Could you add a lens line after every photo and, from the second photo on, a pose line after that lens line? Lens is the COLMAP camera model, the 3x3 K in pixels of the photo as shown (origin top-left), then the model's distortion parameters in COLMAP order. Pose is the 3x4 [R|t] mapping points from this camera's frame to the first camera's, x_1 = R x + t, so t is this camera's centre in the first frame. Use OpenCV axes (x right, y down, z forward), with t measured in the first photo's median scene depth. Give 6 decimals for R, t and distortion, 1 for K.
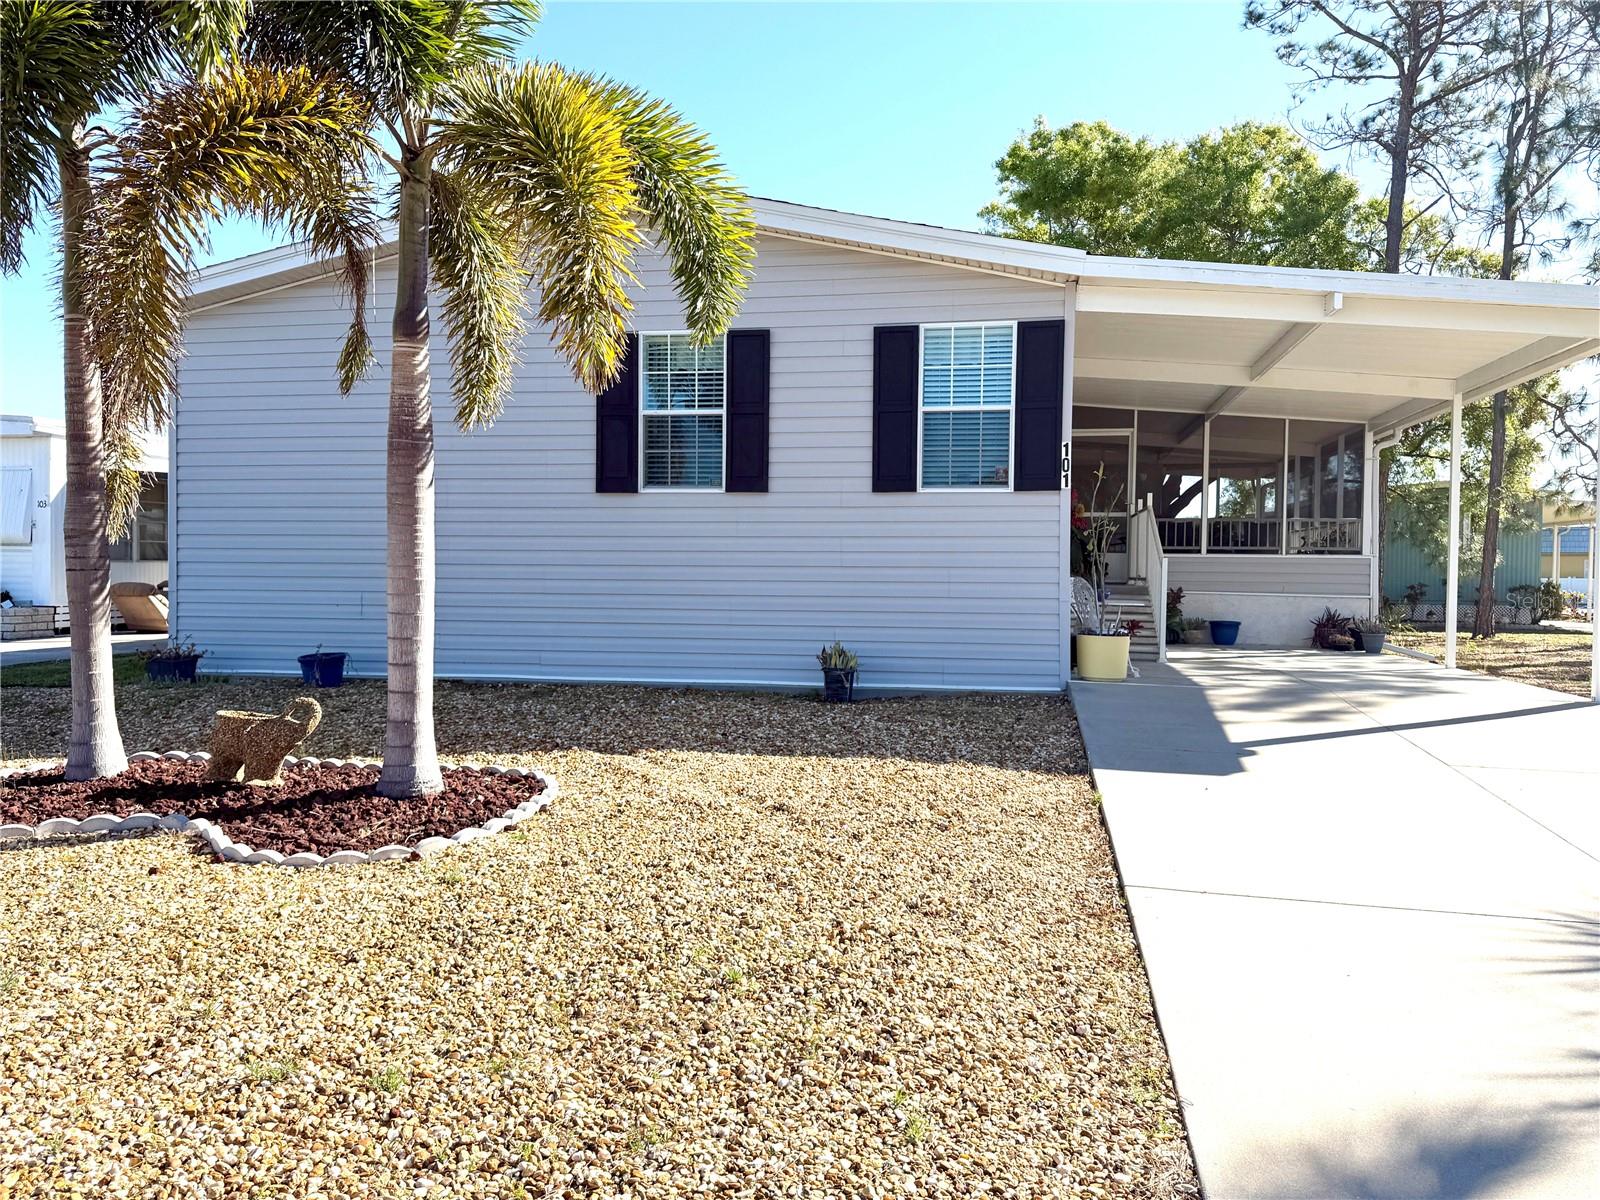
lens RADIAL K [[1135.8, 0, 773.6], [0, 1135.8, 601.5], [0, 0, 1]] dist [0.069145, -0.113311]
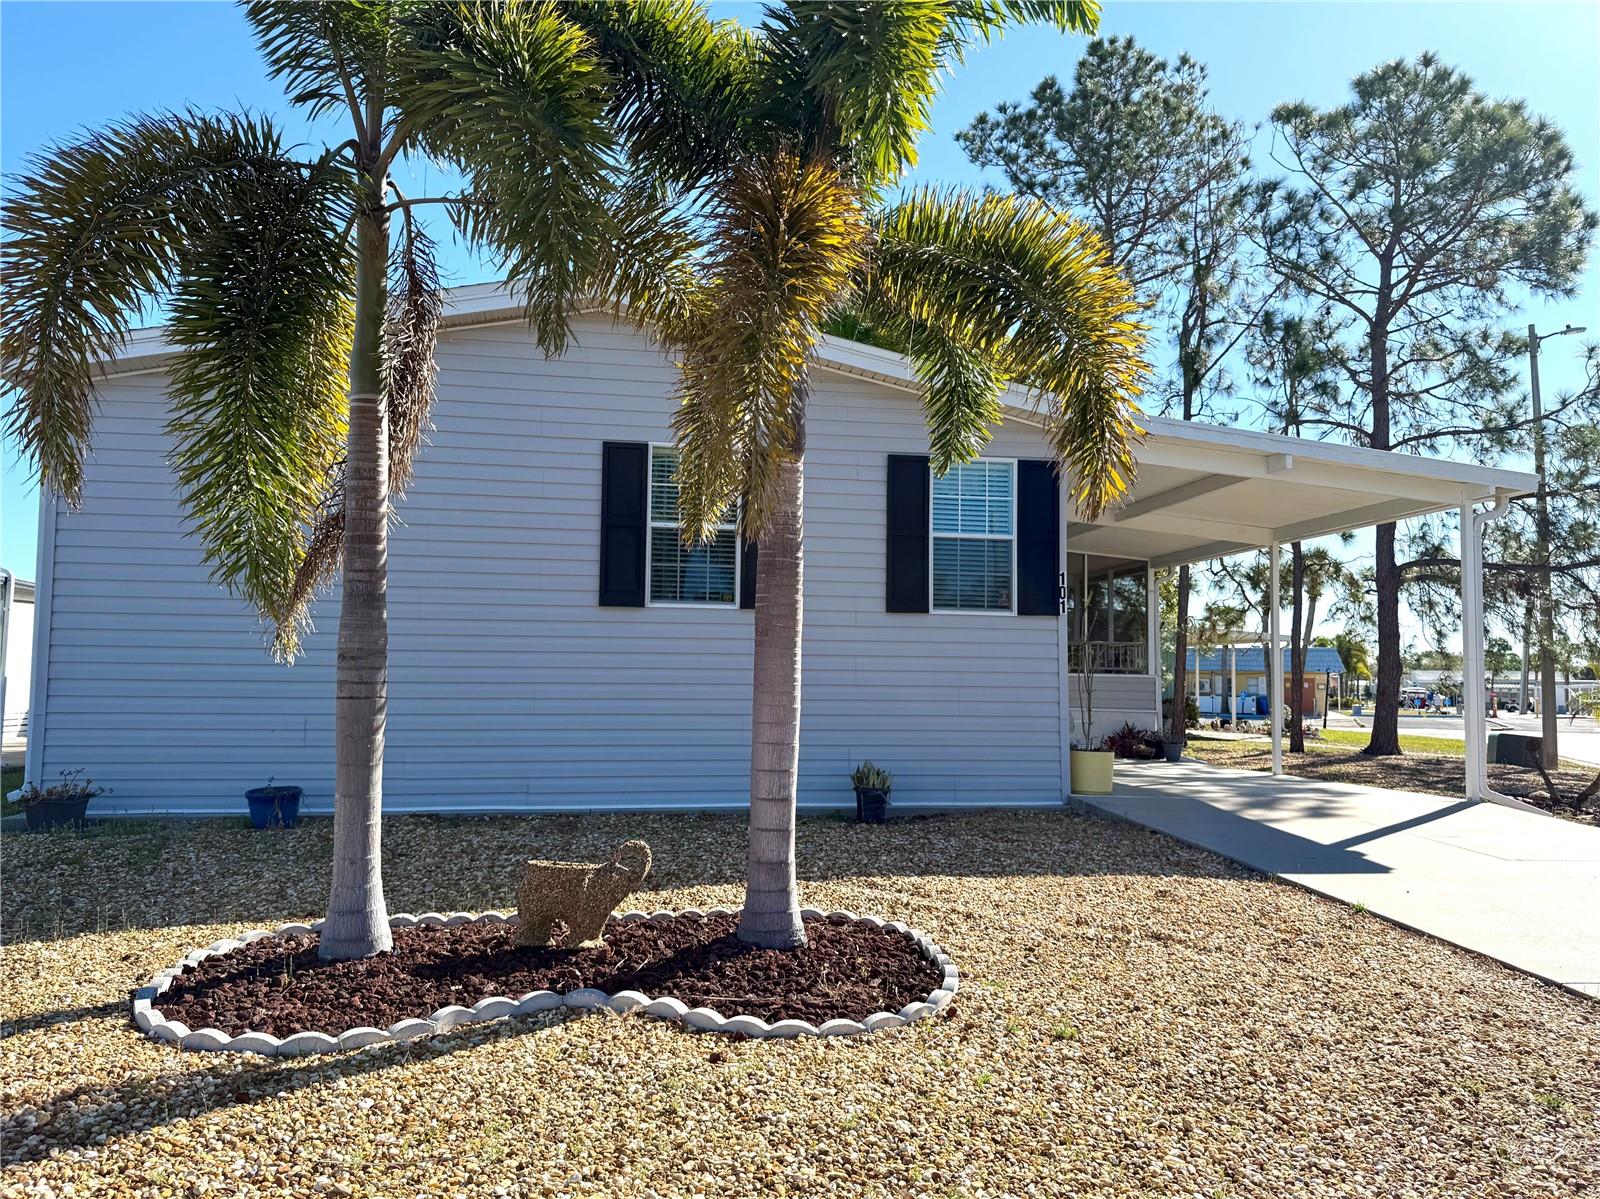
lens RADIAL K [[1135.8, 0, 773.6], [0, 1135.8, 601.0], [0, 0, 1]] dist [0.069145, -0.113311]
pose [[0.944228, 0.026316, 0.328240, -0.344596], [0.006266, 0.995185, -0.097812, -0.007201], [-0.329234, 0.094413, 0.939516, 0.072356]]
